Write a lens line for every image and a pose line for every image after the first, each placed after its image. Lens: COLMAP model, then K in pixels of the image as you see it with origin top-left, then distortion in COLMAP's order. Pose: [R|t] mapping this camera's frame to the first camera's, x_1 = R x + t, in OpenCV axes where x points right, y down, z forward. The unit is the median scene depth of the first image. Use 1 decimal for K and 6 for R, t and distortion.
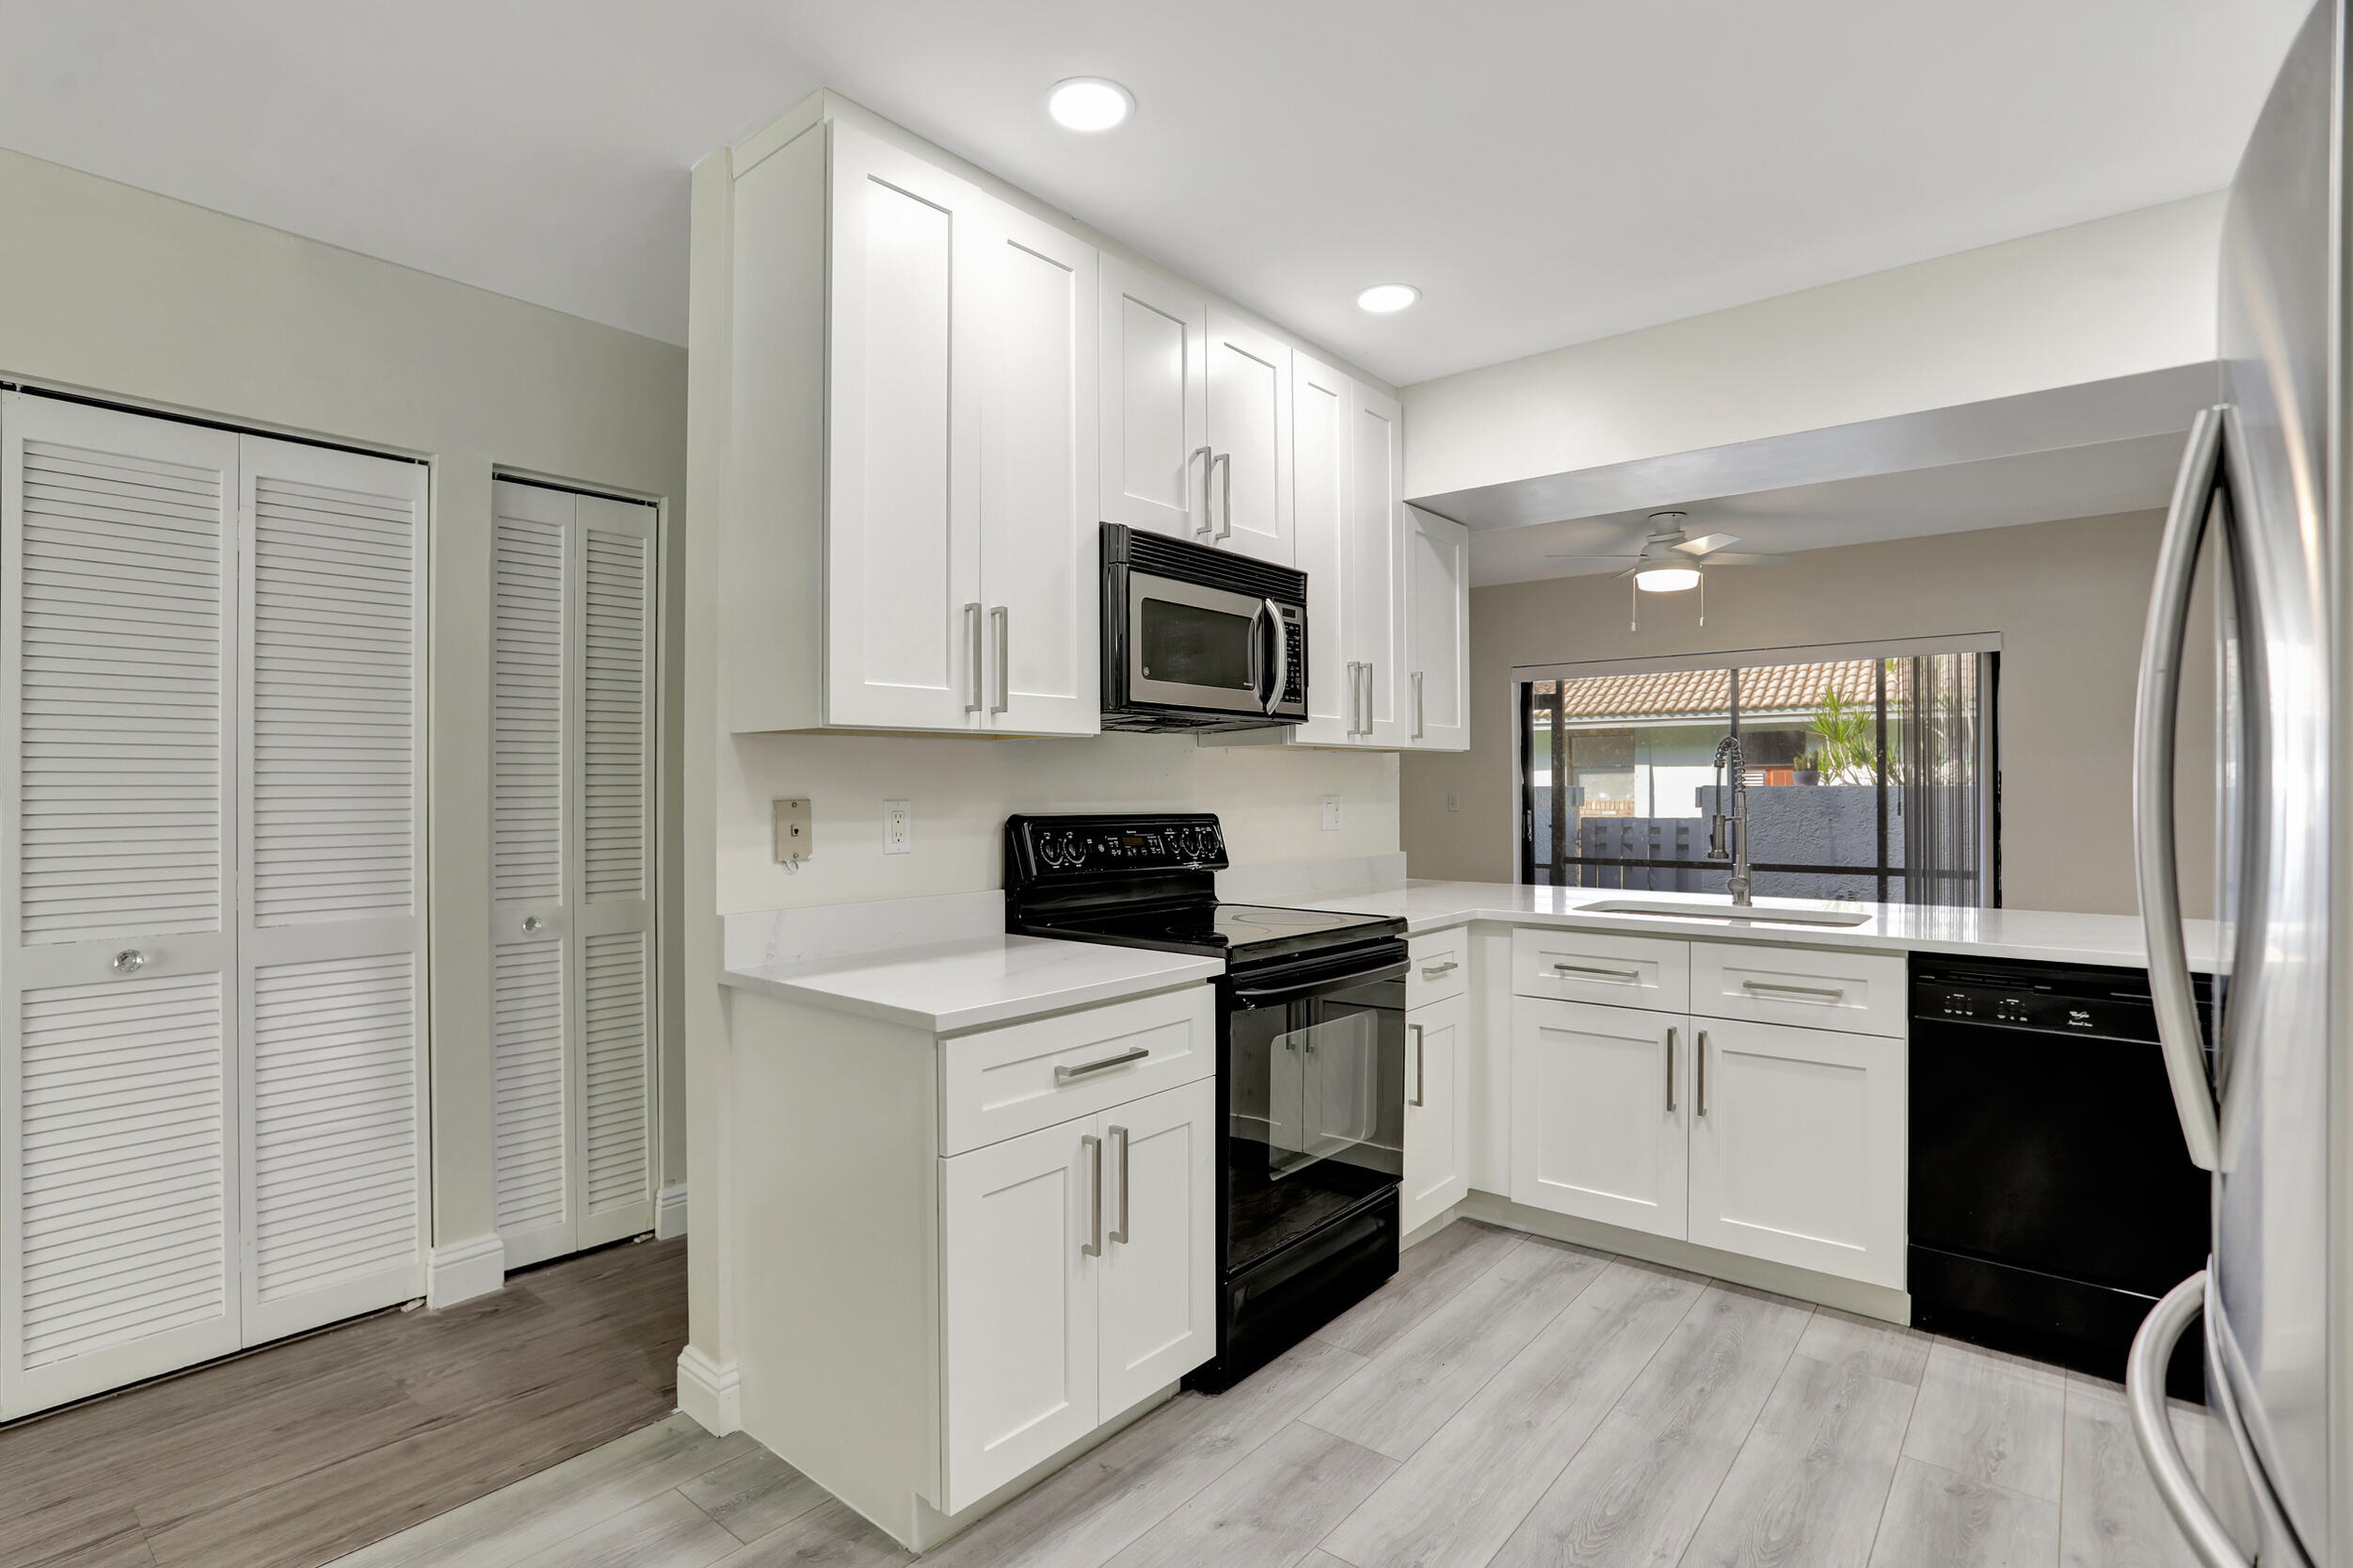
lens RADIAL K [[1175.5, 0, 1174.0], [0, 1175.5, 789.8], [0, 0, 1]] dist [-0.054976, 0.018499]
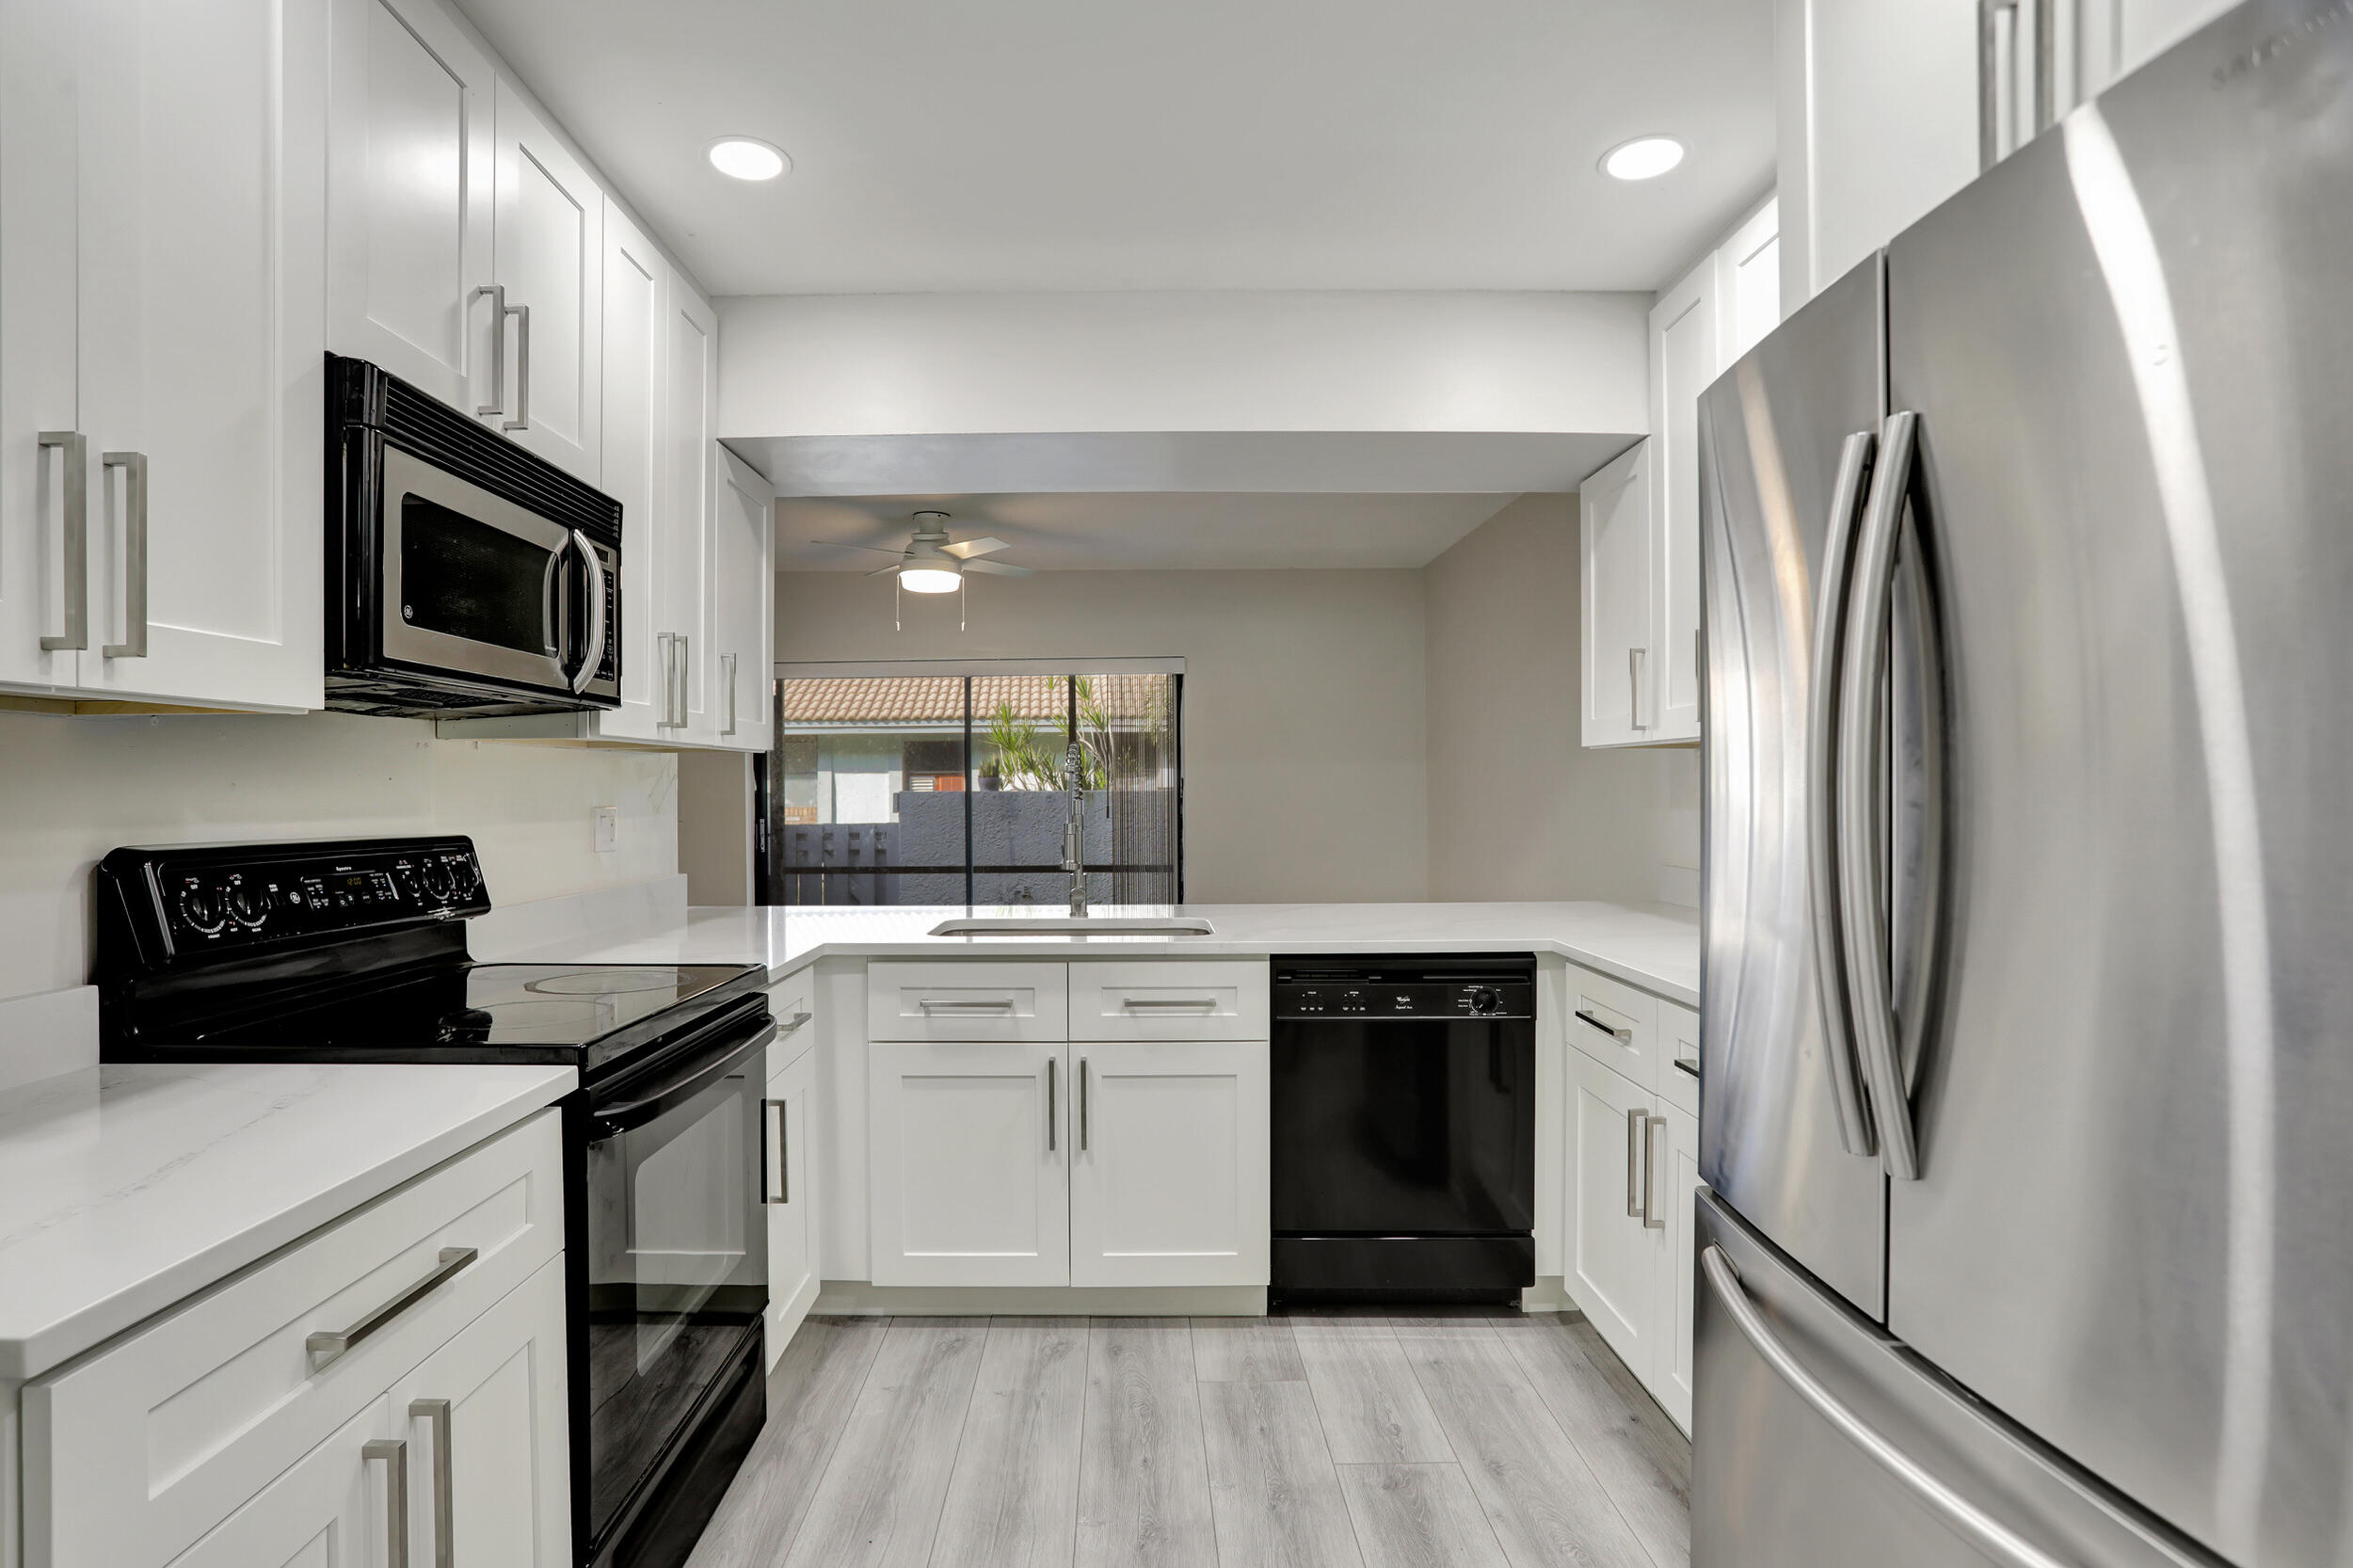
lens RADIAL K [[1175.5, 0, 1189.5], [0, 1175.5, 793.7], [0, 0, 1]] dist [-0.054976, 0.018499]
pose [[0.770605, -0.003522, 0.637303, -0.077464], [0.004676, 0.999989, -0.000128, -0.002444], [-0.637296, 0.003079, 0.770613, 0.229972]]
